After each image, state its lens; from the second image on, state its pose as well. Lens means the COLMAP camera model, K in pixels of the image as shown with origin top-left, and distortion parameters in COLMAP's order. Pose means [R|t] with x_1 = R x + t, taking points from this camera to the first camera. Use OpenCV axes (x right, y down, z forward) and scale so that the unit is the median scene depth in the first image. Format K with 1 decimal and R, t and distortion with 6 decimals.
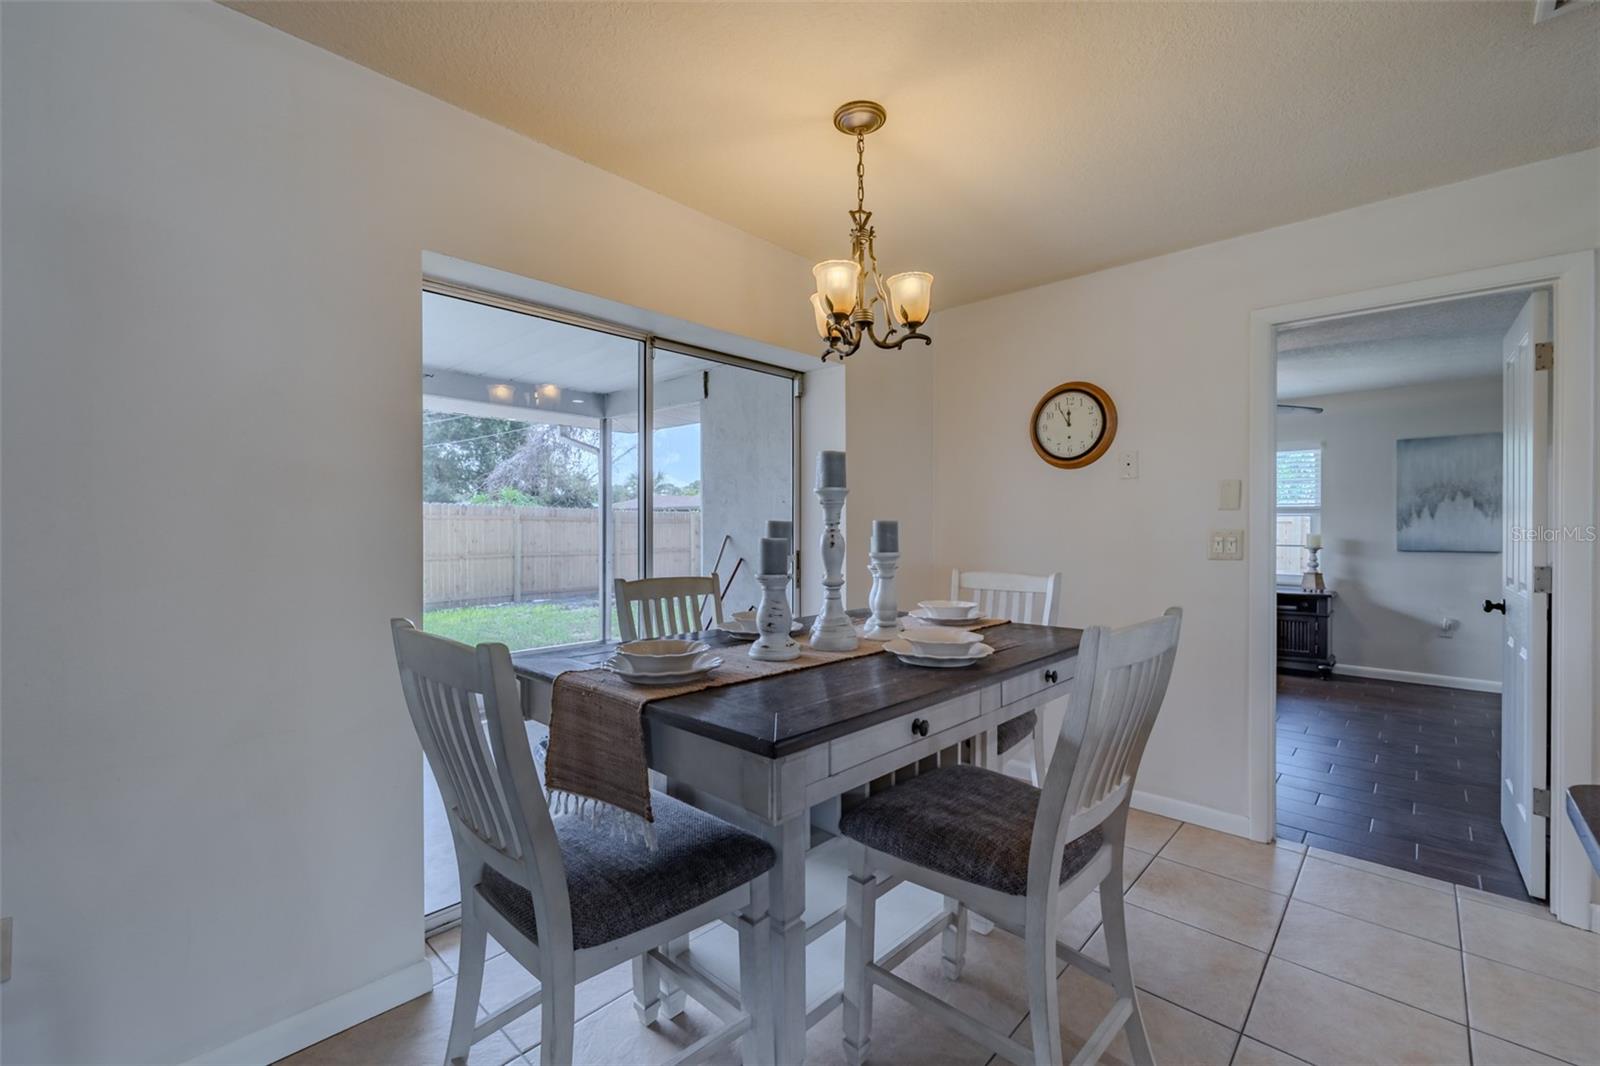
lens RADIAL K [[675.9, 0, 806.4], [0, 675.9, 531.0], [0, 0, 1]] dist [0.000595, 0.000188]
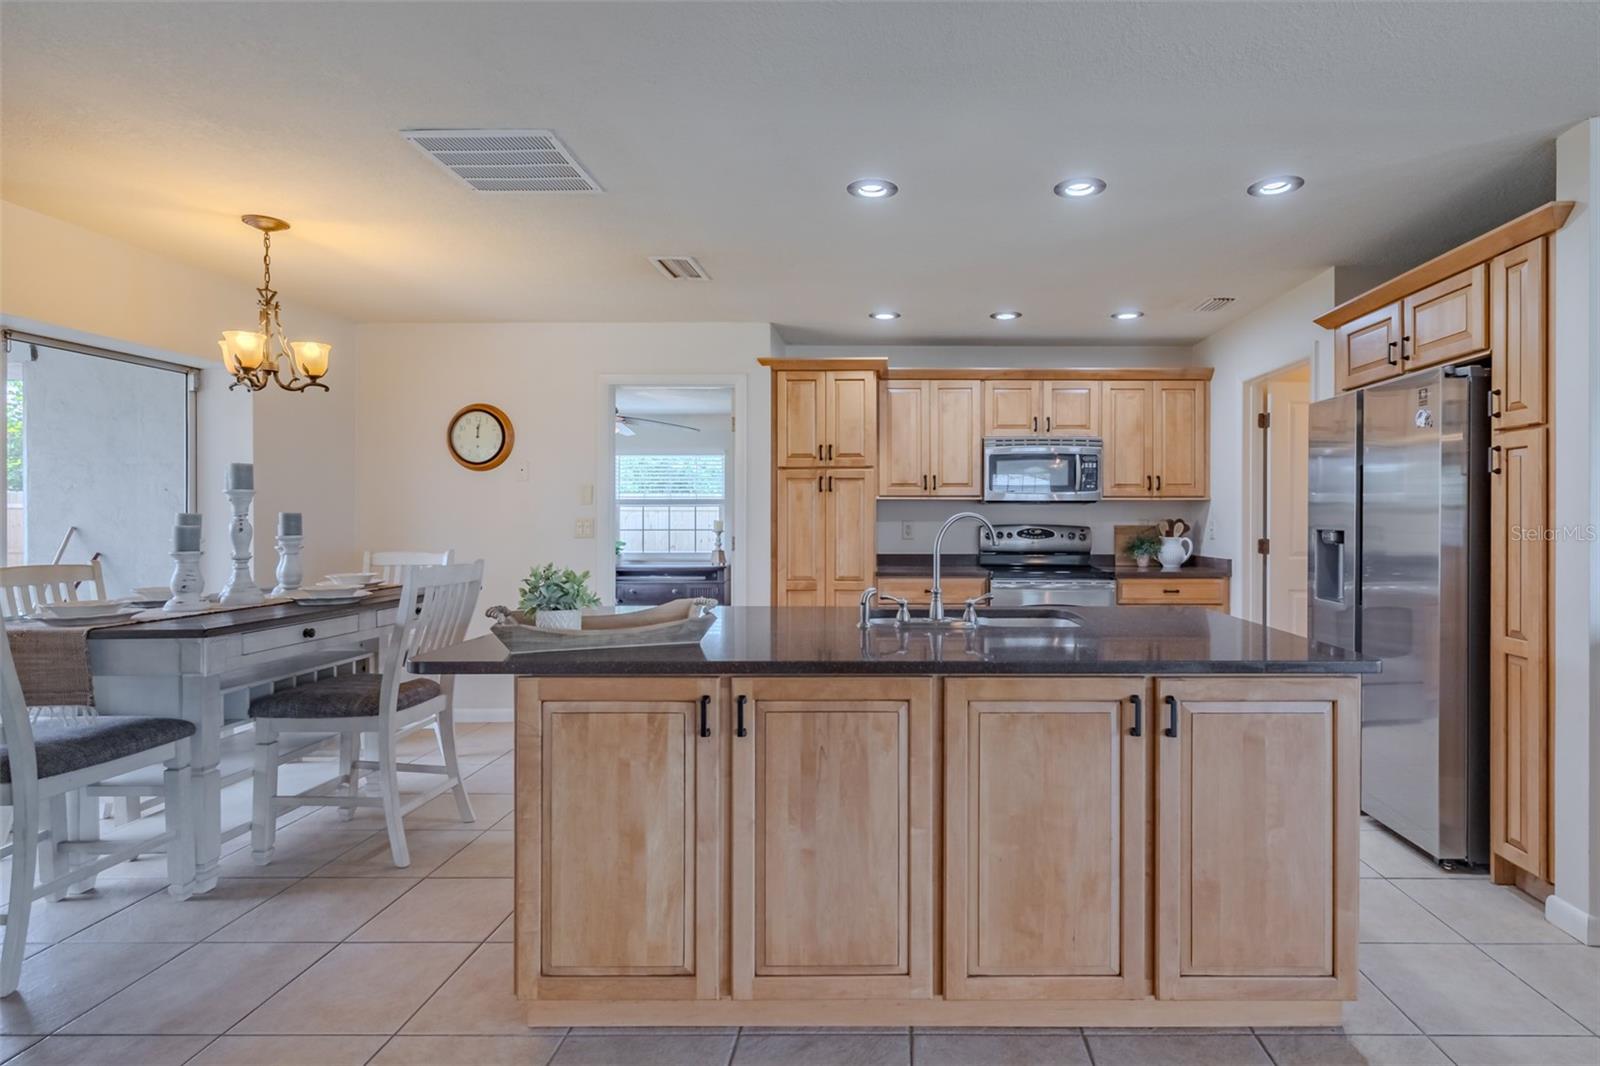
lens RADIAL K [[788.9, 0, 894.2], [0, 788.9, 512.3], [0, 0, 1]] dist [0.002311, 0.000556]
pose [[0.737998, -0.000015, 0.674802, -0.032784], [0.006204, 0.999958, -0.006762, 0.001280], [-0.674774, 0.009177, 0.737967, -0.540770]]
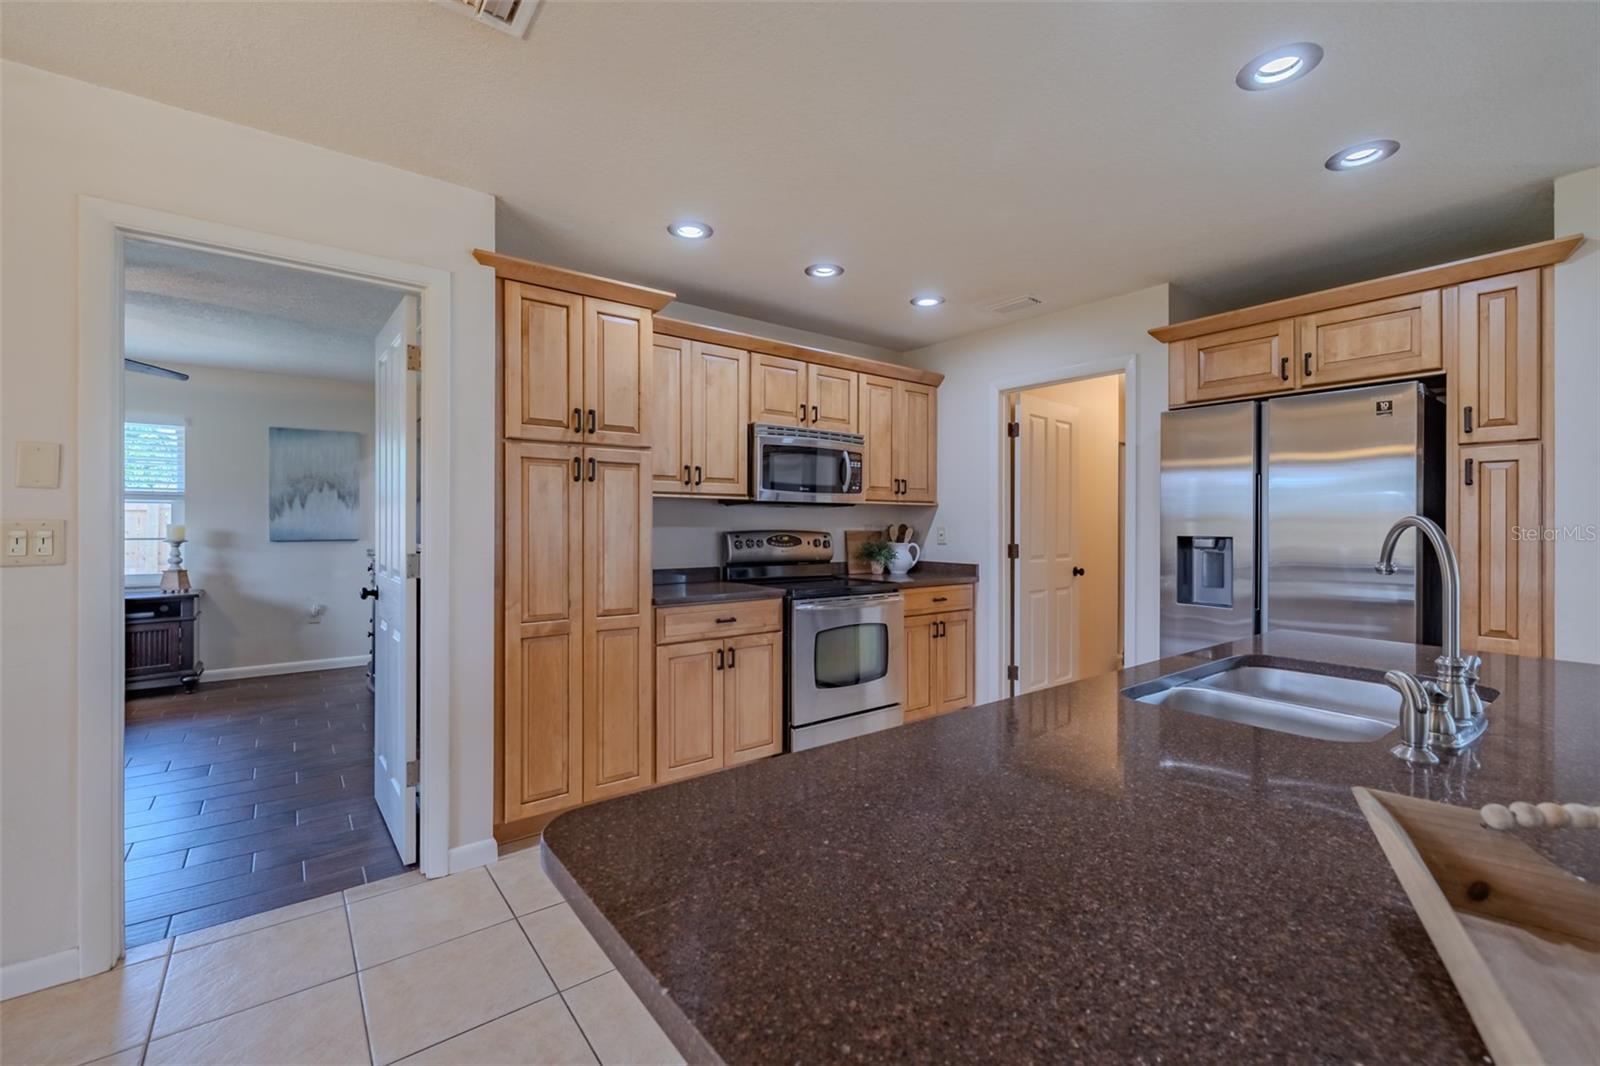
lens RADIAL K [[670.3, 0, 796.9], [0, 670.3, 522.5], [0, 0, 1]] dist [0.001467, 0.000230]
pose [[0.176552, -0.002872, 0.984287, 0.090091], [0.000614, 0.999996, 0.002808, 0.000132], [-0.984291, 0.000109, 0.176553, 0.129242]]
